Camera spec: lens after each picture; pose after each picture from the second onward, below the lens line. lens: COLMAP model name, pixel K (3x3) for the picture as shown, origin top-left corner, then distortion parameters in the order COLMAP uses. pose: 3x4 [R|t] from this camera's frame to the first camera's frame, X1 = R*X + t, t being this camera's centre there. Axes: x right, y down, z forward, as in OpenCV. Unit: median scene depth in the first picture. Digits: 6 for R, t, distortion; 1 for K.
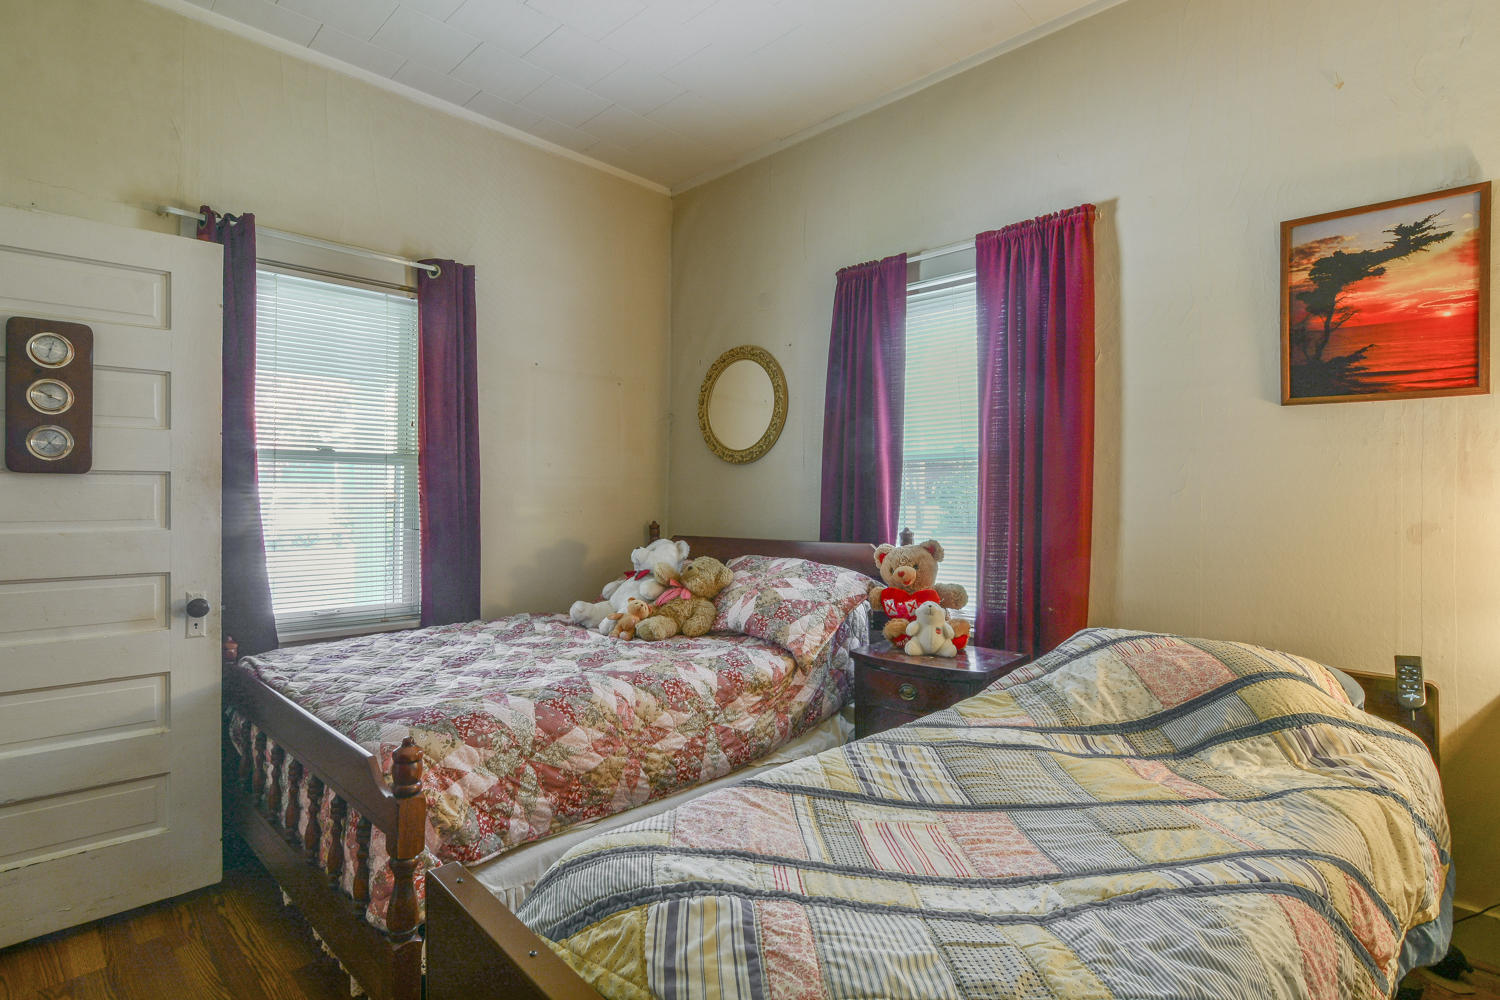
lens RADIAL K [[751.0, 0, 750.0], [0, 751.0, 500.0], [0, 0, 1]] dist [-0.002396, -0.000759]
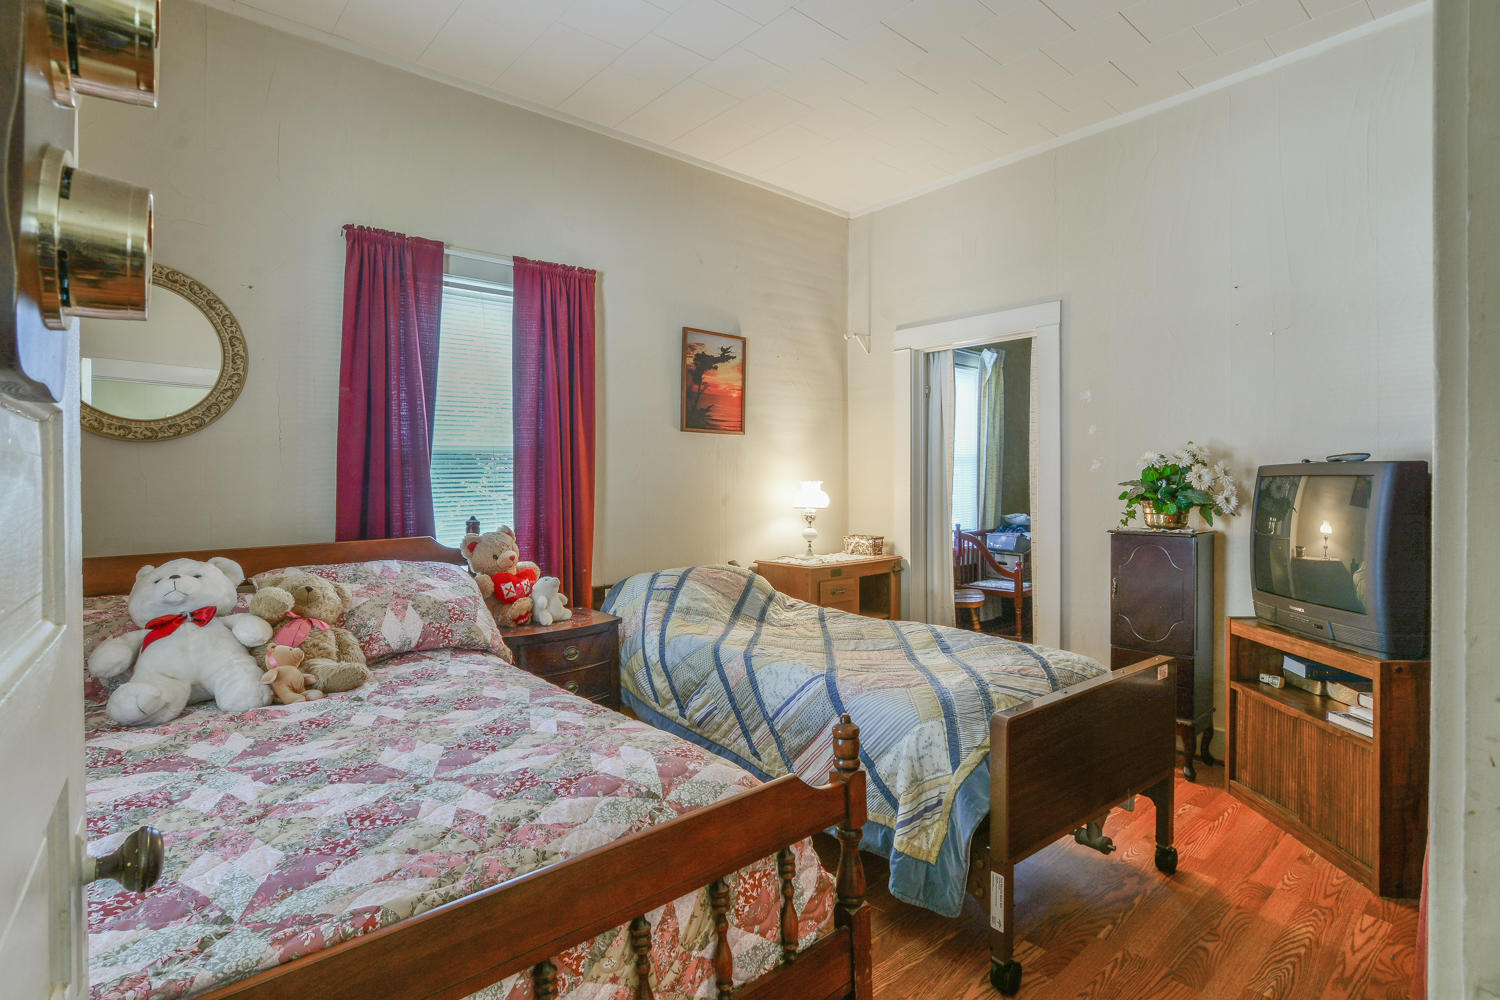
lens RADIAL K [[751.0, 0, 750.0], [0, 751.0, 500.0], [0, 0, 1]] dist [-0.002396, -0.000759]
pose [[0.085809, -0.029208, 0.995883, -0.901265], [0.012717, 0.999521, 0.028219, -0.011722], [-0.996230, 0.010243, 0.086139, 0.606637]]
